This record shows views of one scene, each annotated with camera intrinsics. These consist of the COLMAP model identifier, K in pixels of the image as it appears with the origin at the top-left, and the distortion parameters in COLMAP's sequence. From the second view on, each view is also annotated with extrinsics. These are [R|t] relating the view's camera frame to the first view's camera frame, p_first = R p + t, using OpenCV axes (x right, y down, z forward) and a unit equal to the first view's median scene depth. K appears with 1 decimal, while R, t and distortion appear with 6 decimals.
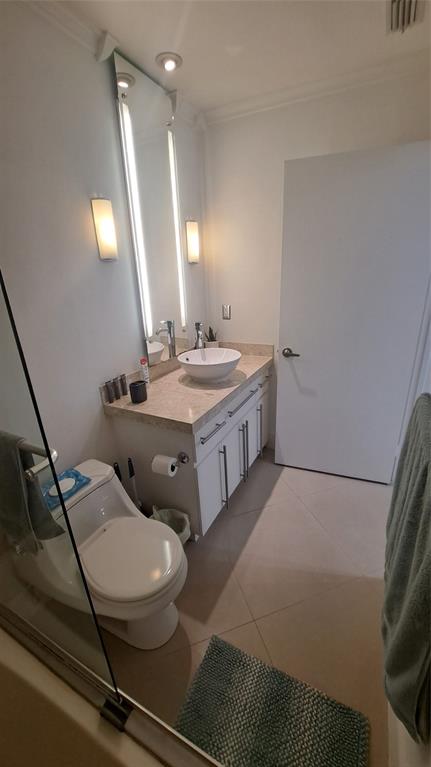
lens RADIAL K [[303.5, 0, 216.3], [0, 303.5, 382.0], [0, 0, 1]] dist [-0.014619, -0.000557]
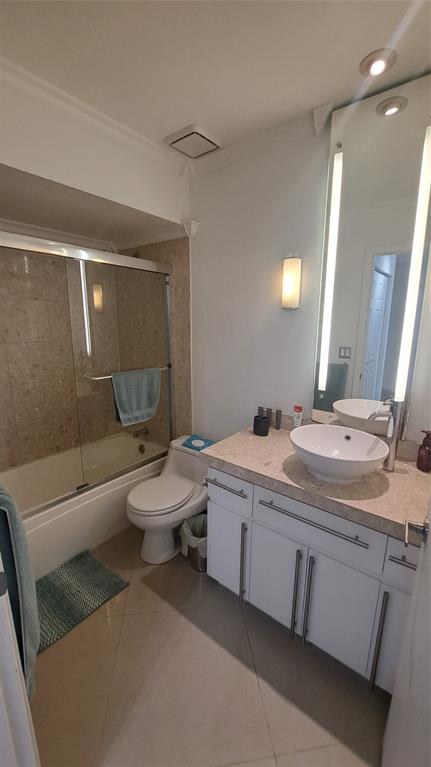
lens RADIAL K [[303.5, 0, 218.1], [0, 303.5, 384.9], [0, 0, 1]] dist [-0.014619, -0.000557]
pose [[-0.187579, 0.237070, -0.953211, 0.774928], [-0.342136, 0.893895, 0.289646, -0.360704], [0.920737, 0.380459, -0.086566, 0.907541]]
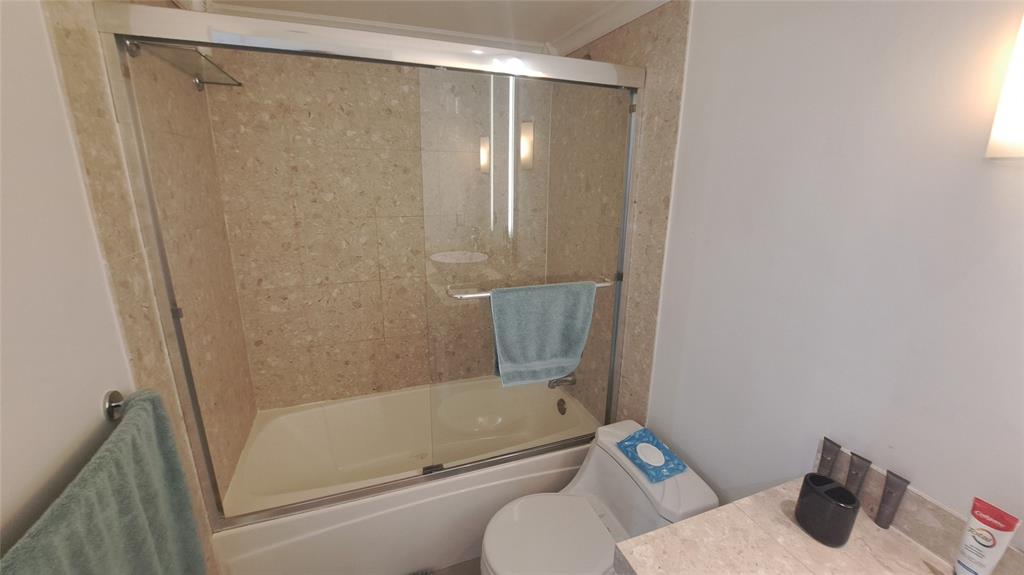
lens RADIAL K [[405.2, 0, 507.8], [0, 405.2, 283.5], [0, 0, 1]] dist [-0.014619, -0.000557]
pose [[-0.673174, 0.218688, -0.706408, 0.289913], [-0.245500, 0.835000, 0.492448, -0.343903], [0.697543, 0.504927, -0.508412, 0.849279]]
